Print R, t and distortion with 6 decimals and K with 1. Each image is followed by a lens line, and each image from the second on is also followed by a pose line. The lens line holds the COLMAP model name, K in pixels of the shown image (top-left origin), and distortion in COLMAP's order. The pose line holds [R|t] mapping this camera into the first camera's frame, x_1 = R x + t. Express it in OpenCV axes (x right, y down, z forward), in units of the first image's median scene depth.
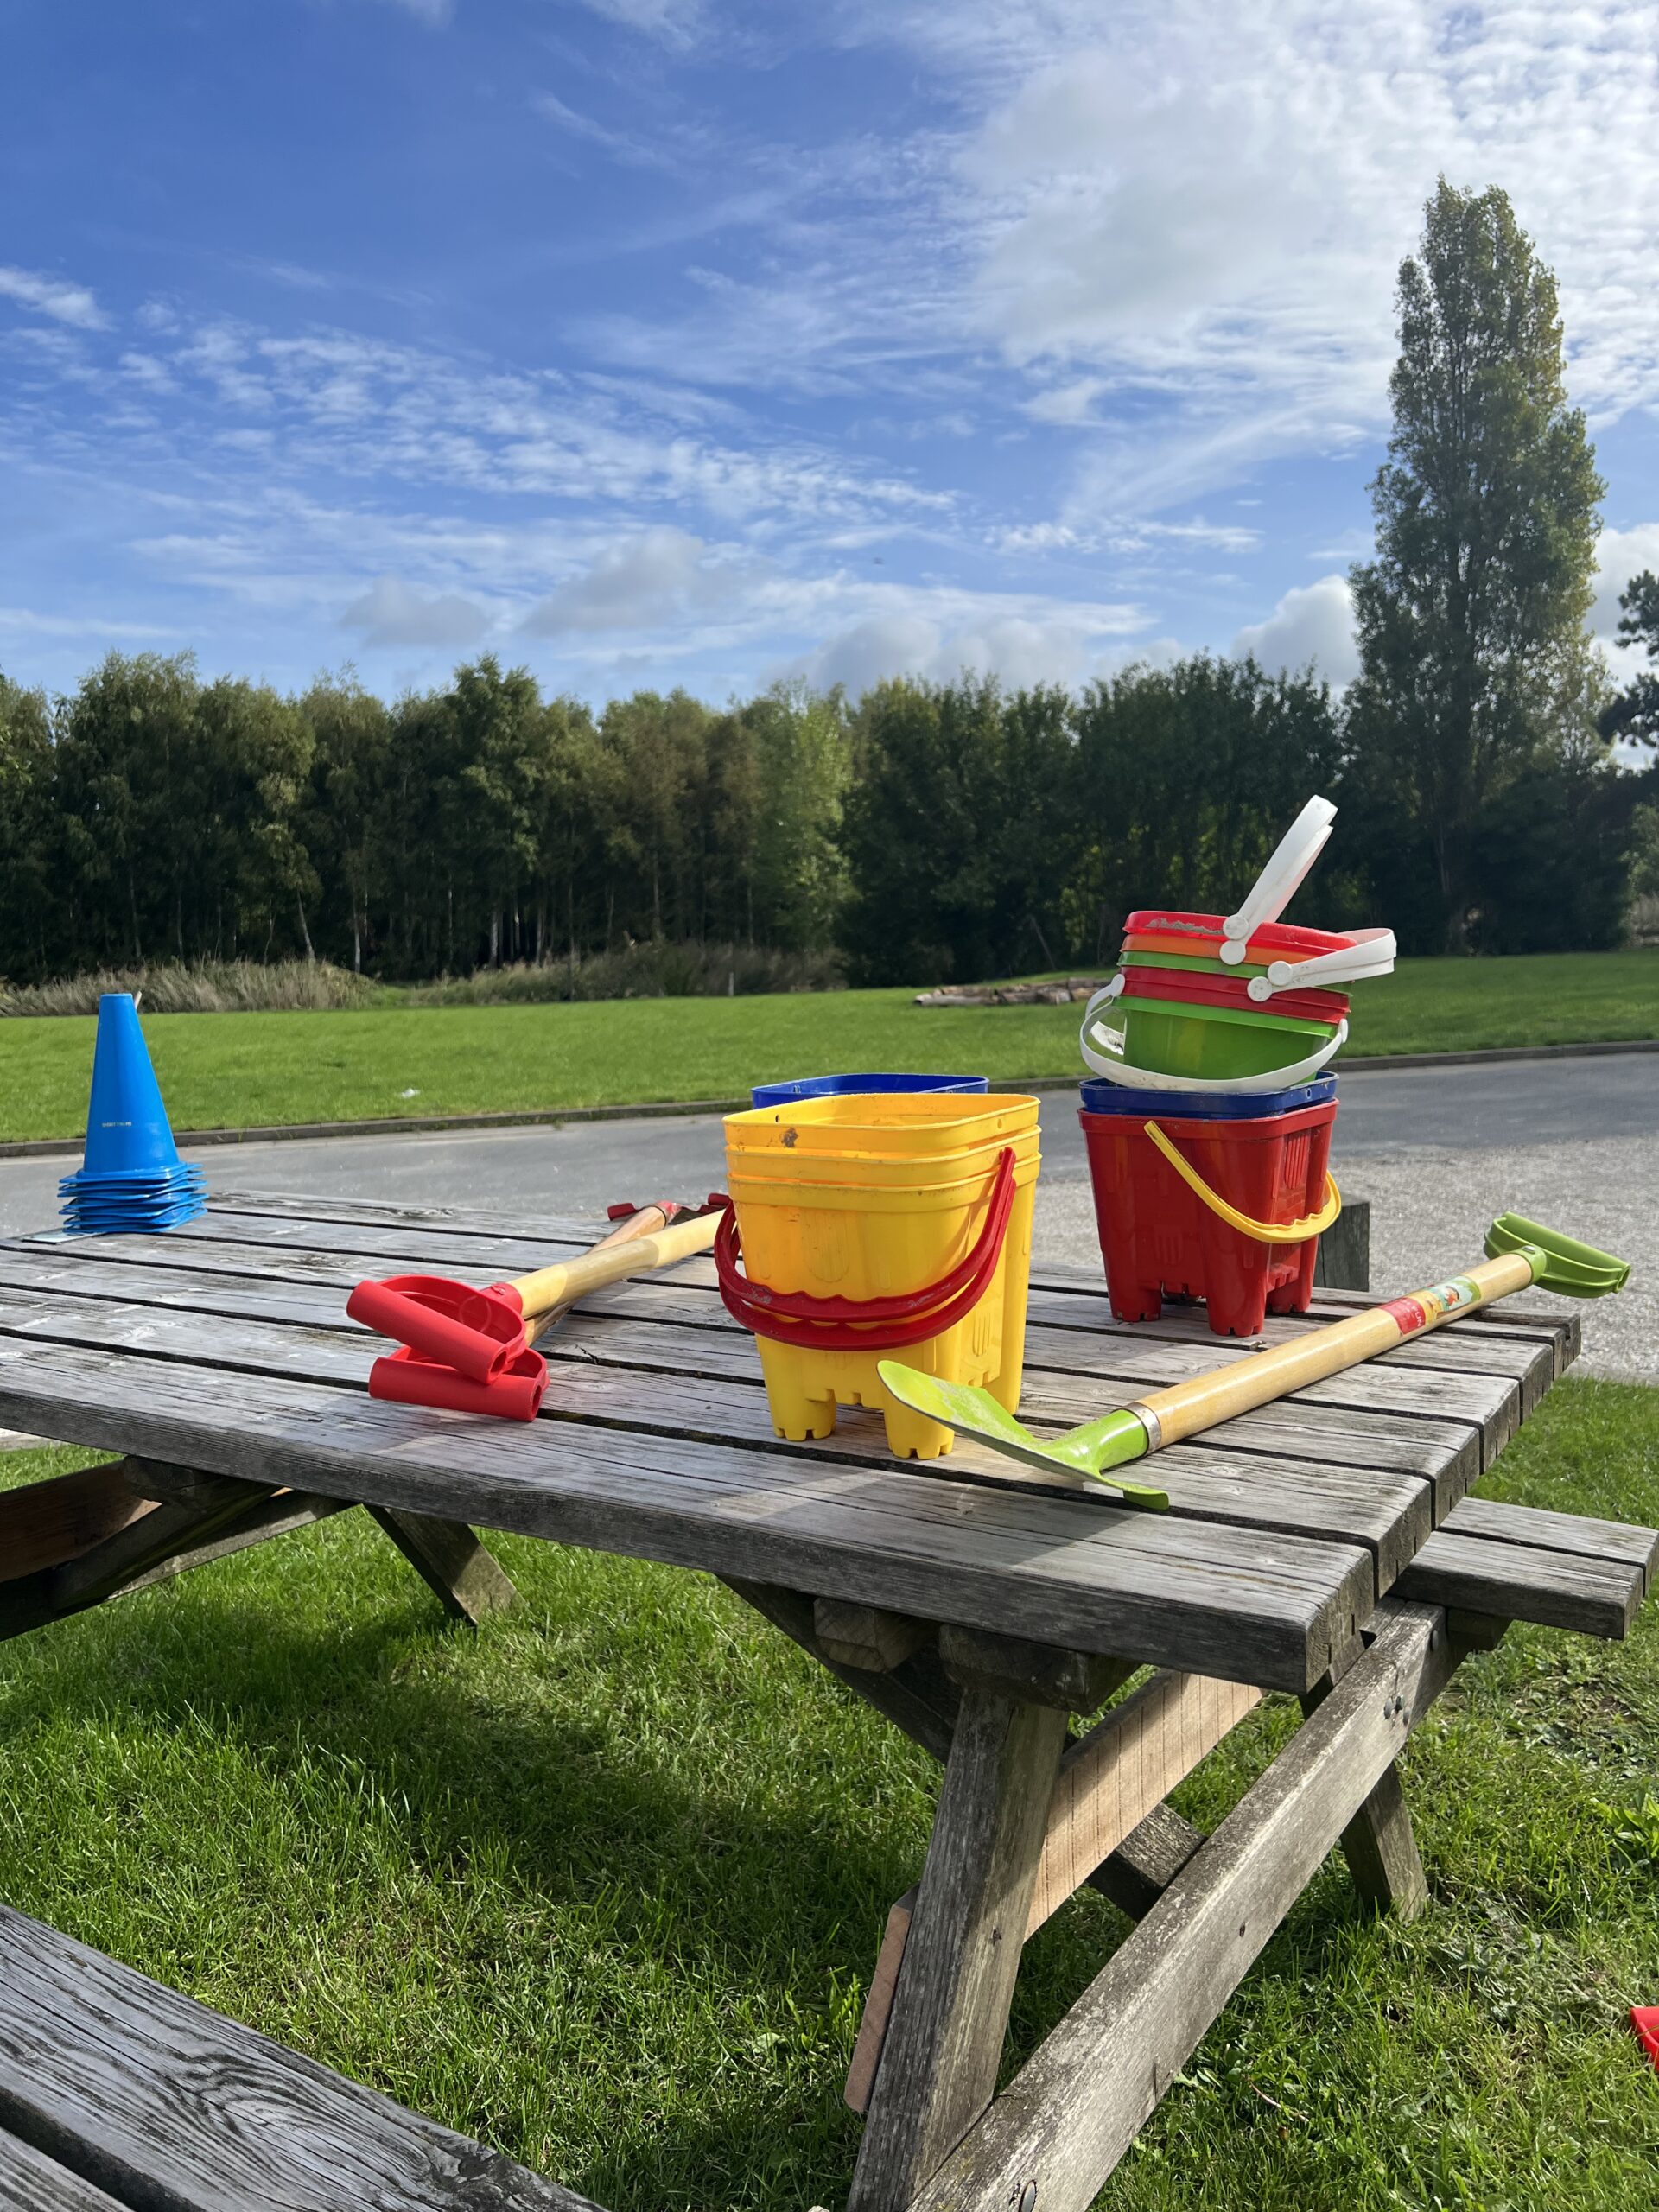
lens RADIAL K [[1692.2, 0, 829.5], [0, 1692.2, 1106.0], [0, 0, 1]] dist [-0.103523, 0.320255]
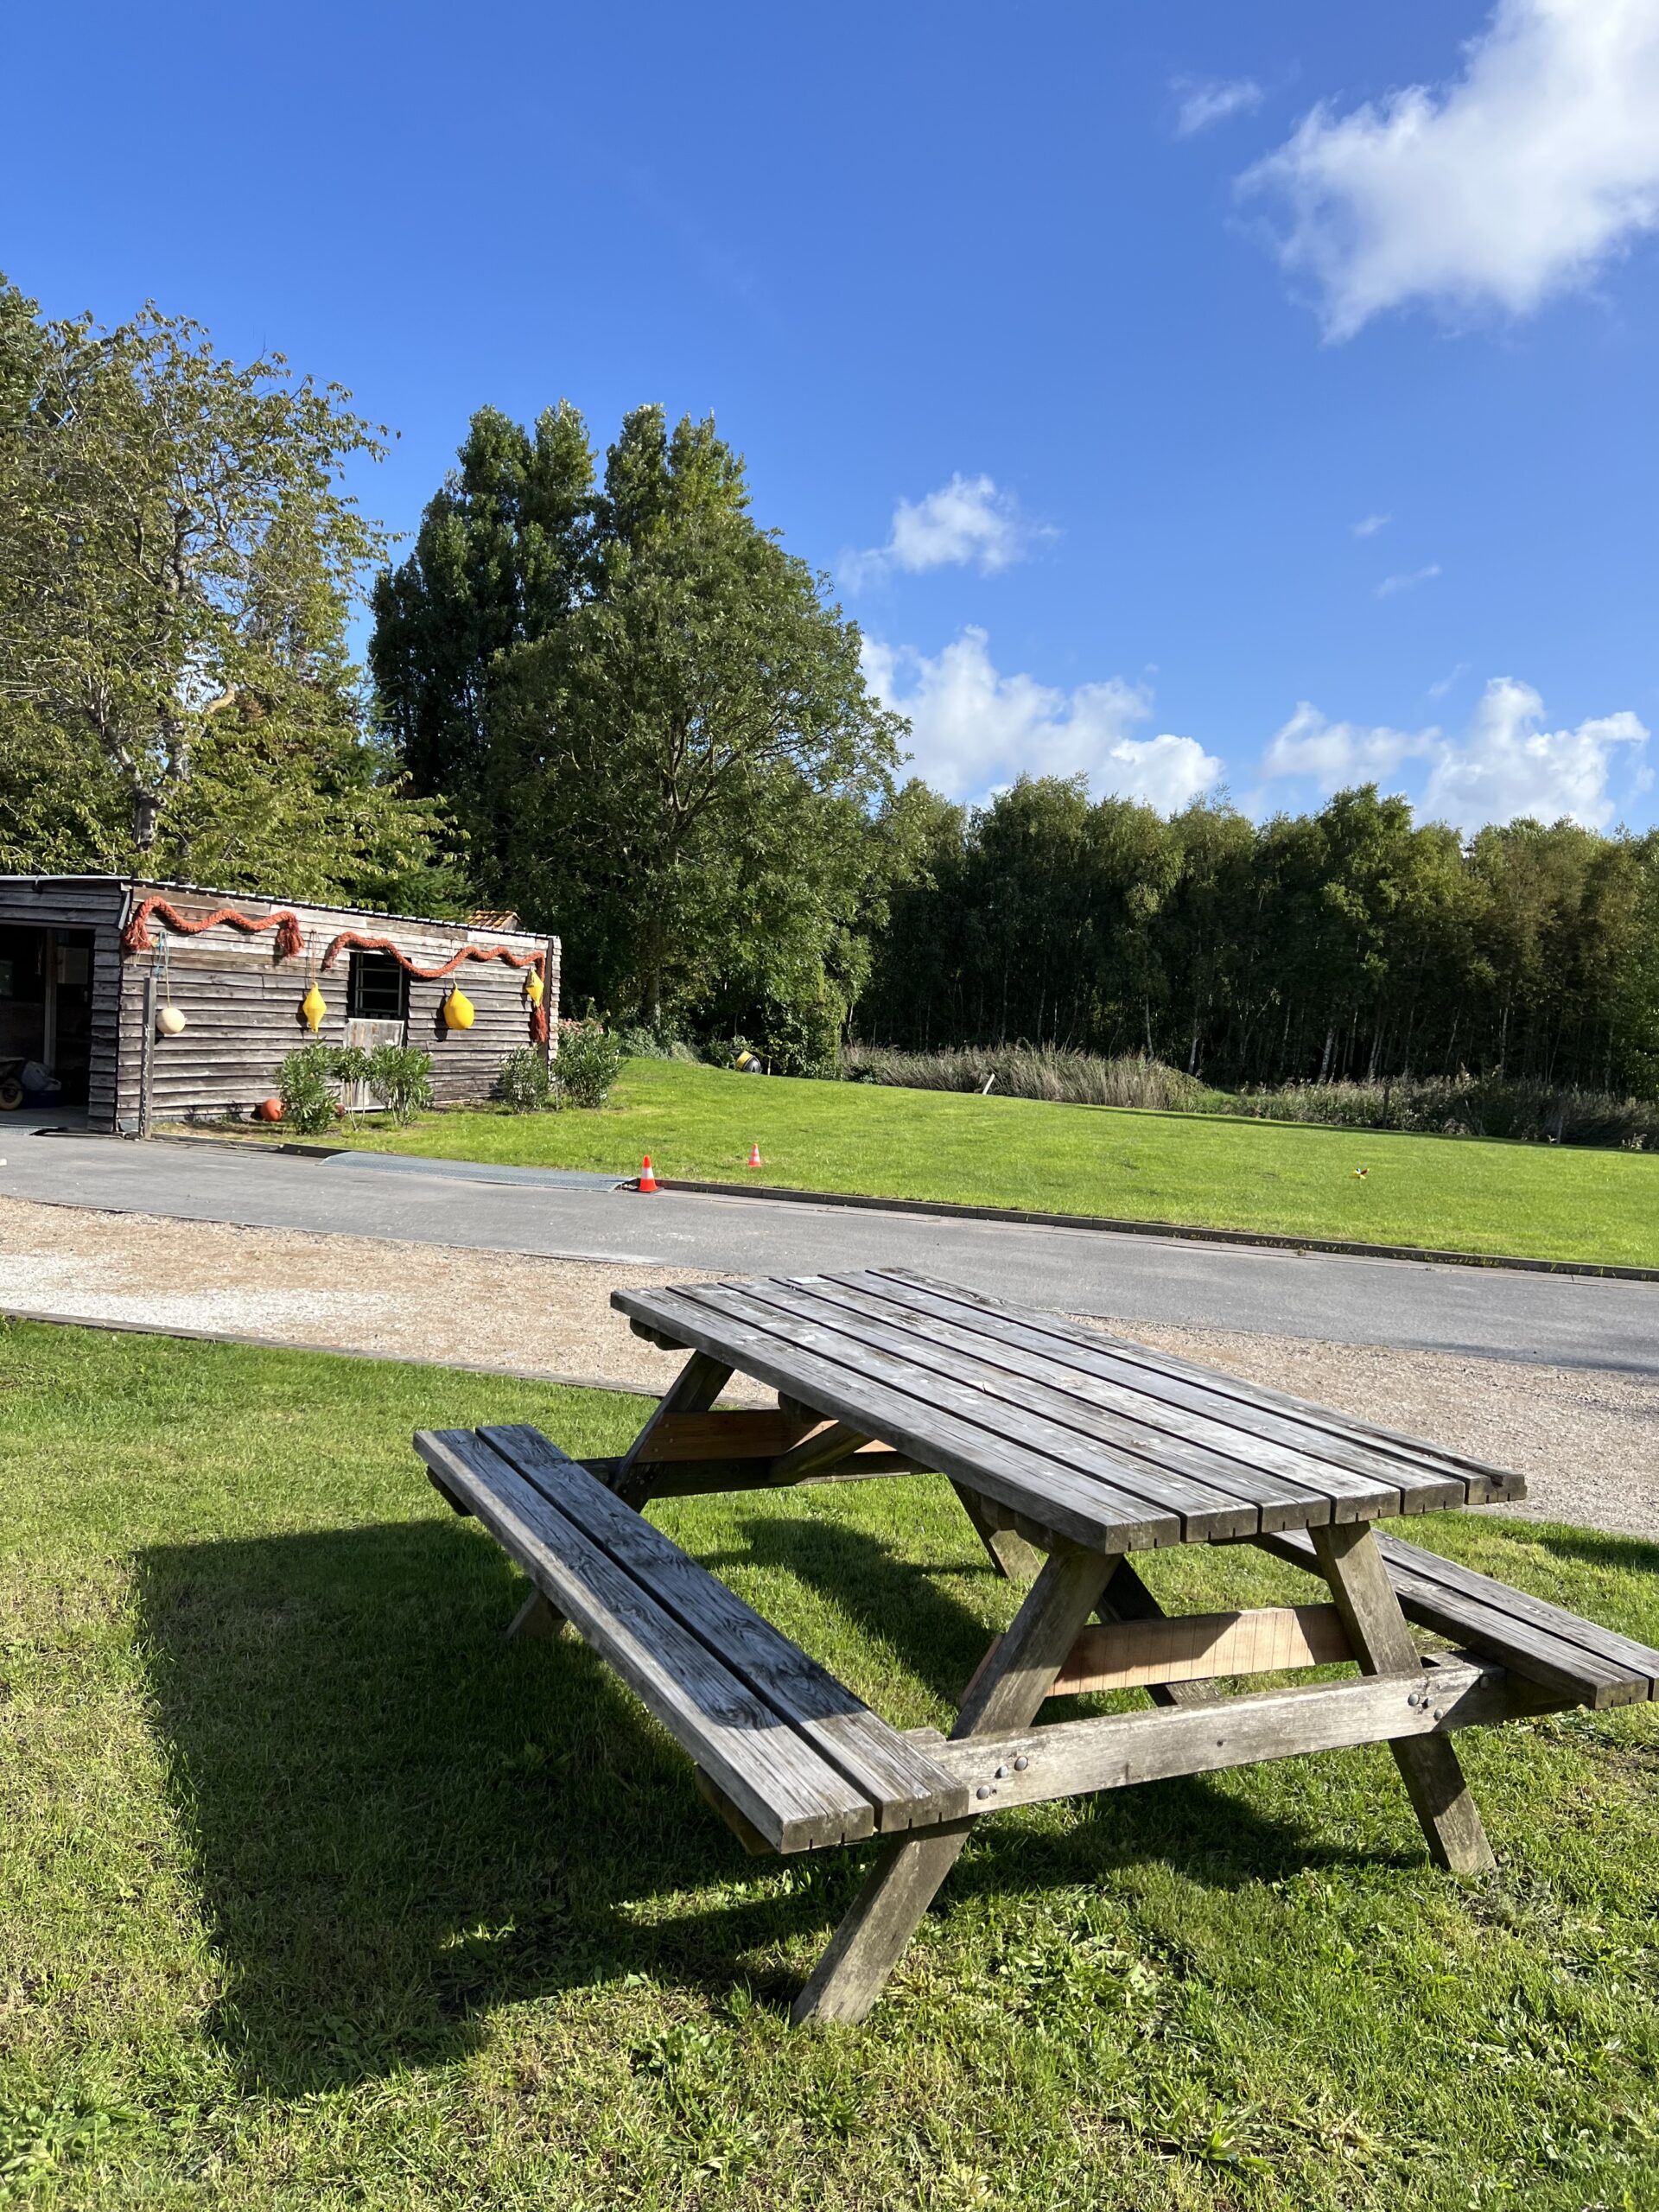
lens RADIAL K [[1692.2, 0, 829.5], [0, 1692.2, 1106.0], [0, 0, 1]] dist [-0.103523, 0.320255]
pose [[0.868903, 0.117197, -0.480908, 0.038672], [-0.142507, 0.989660, -0.016302, -0.007362], [0.474025, 0.082698, 0.876619, -0.051613]]
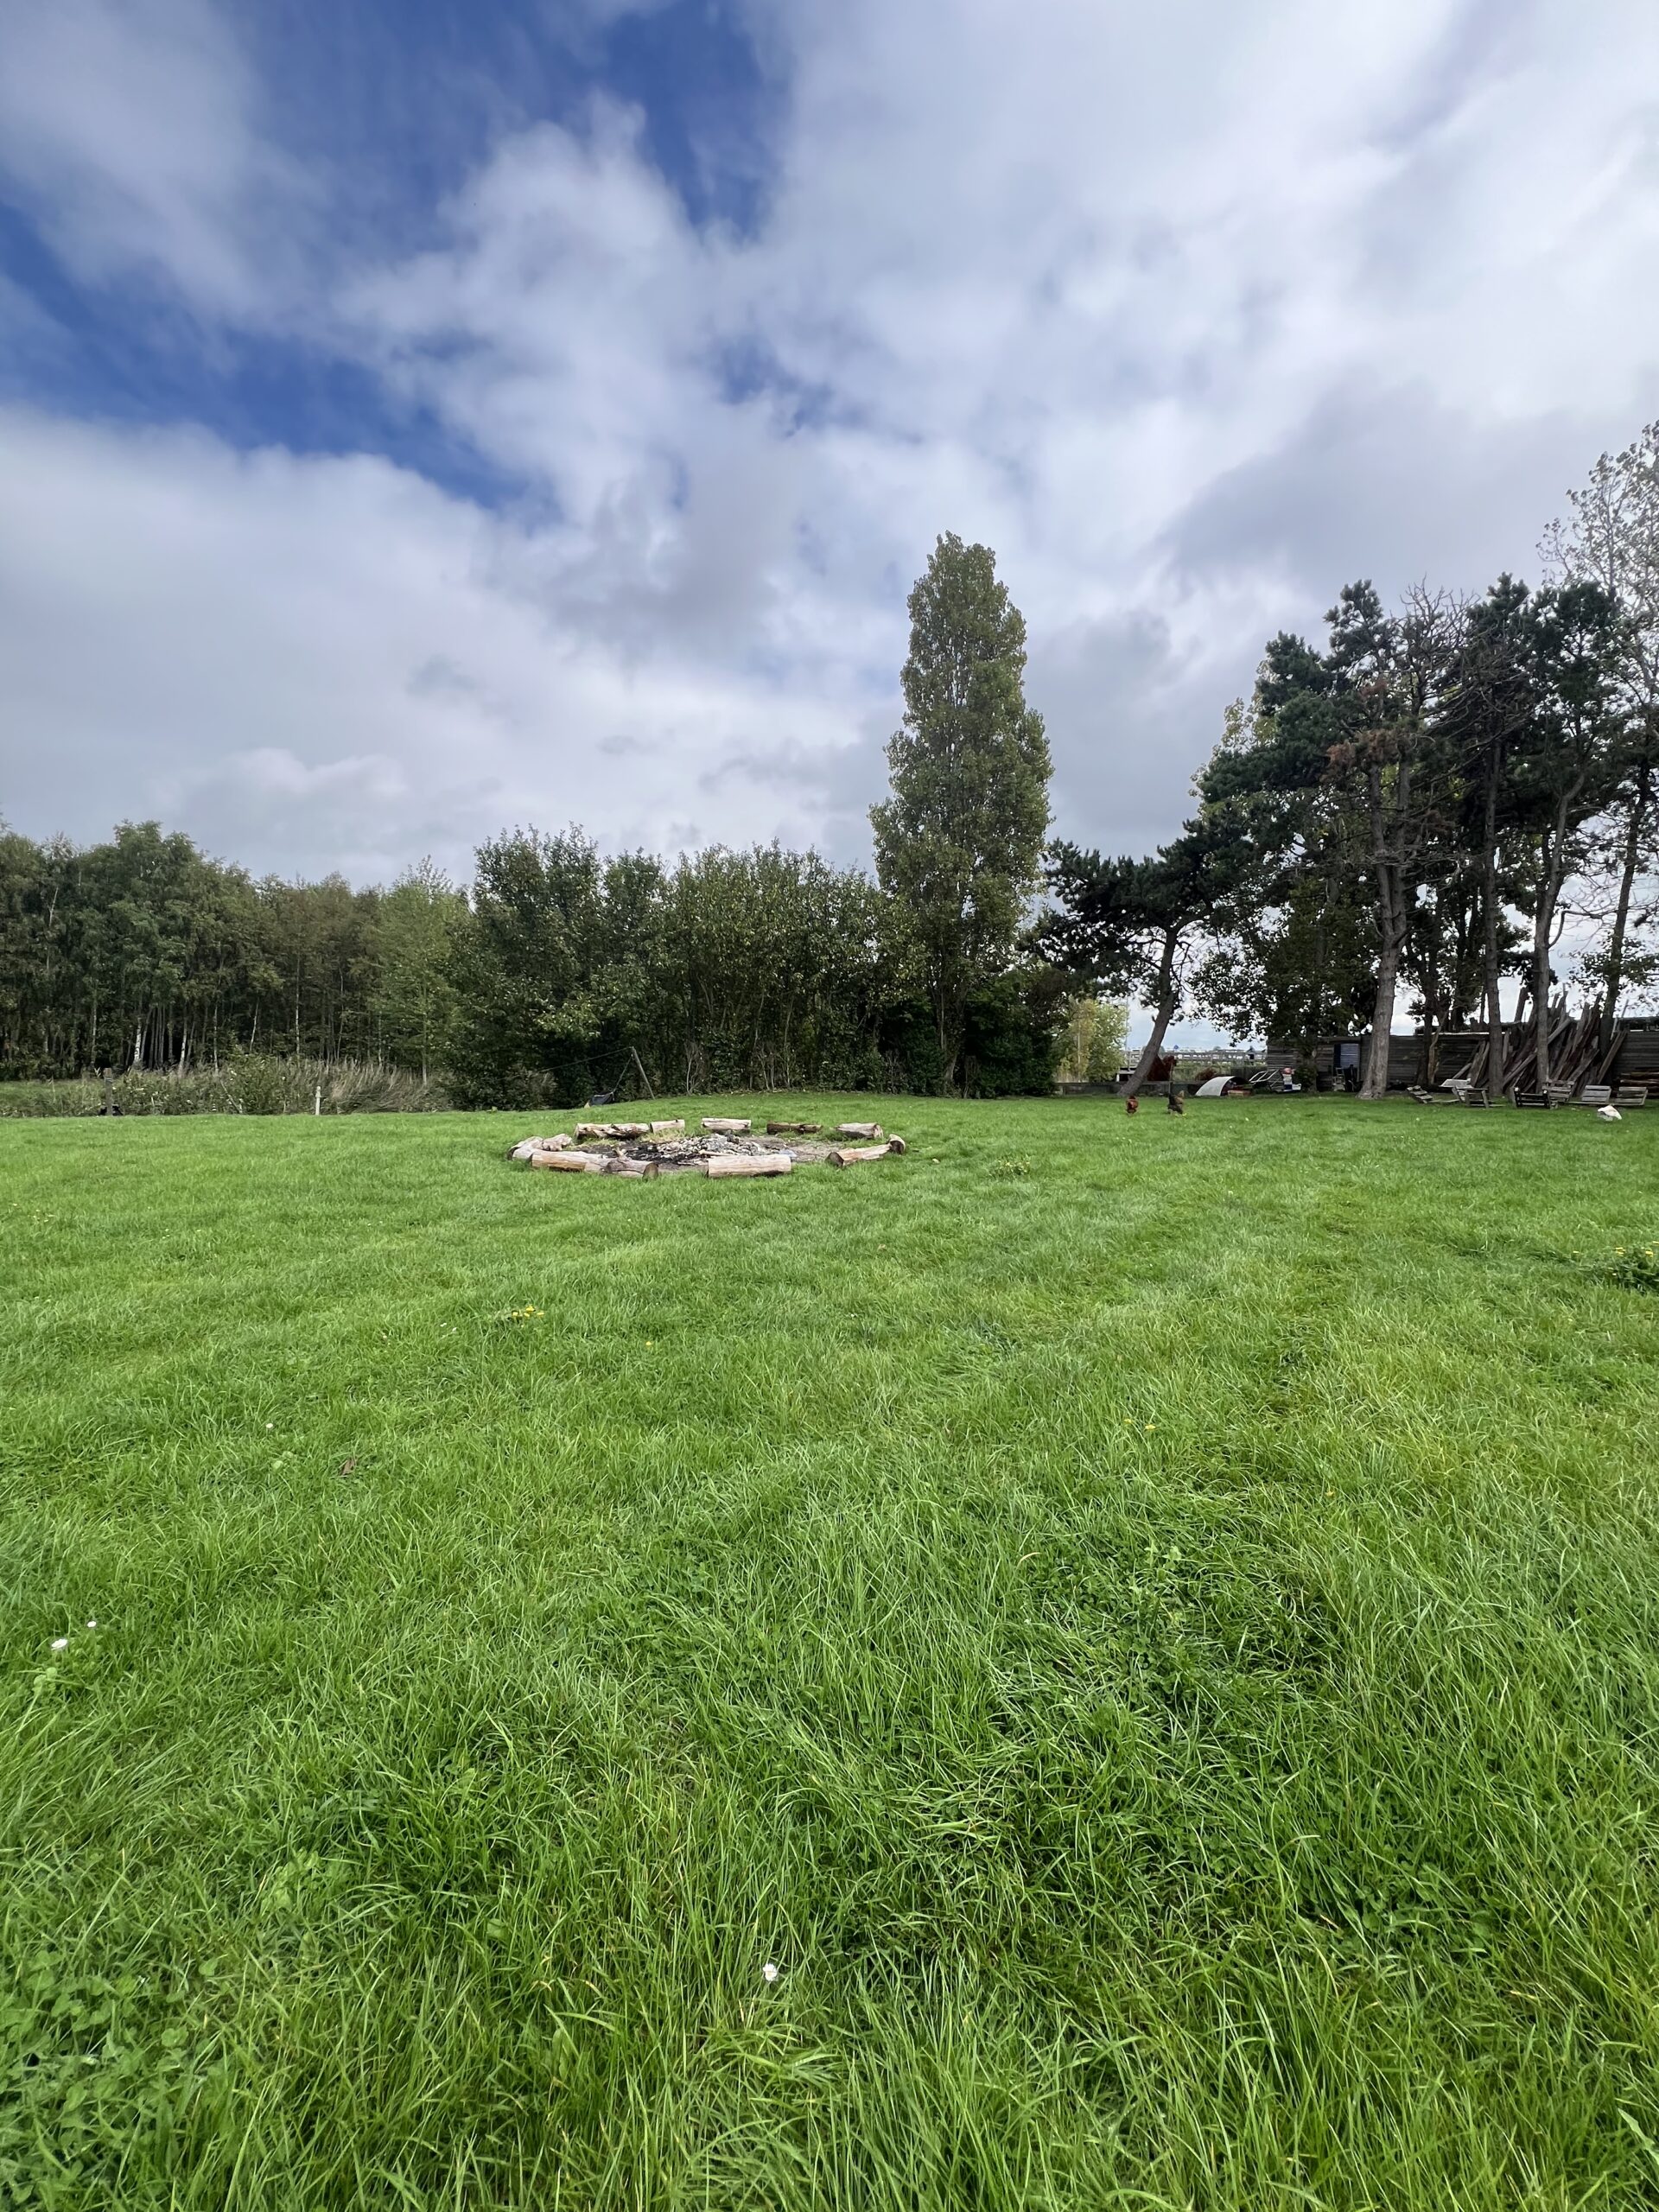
lens RADIAL K [[741.6, 0, 798.8], [0, 741.6, 1111.5], [0, 0, 1]] dist [-0.006067, -0.000011]
pose [[0.907011, 0.027424, 0.420213, 0.011858], [-0.008016, 0.998821, -0.047882, -0.038052], [-0.421030, 0.040061, 0.906161, 0.405167]]
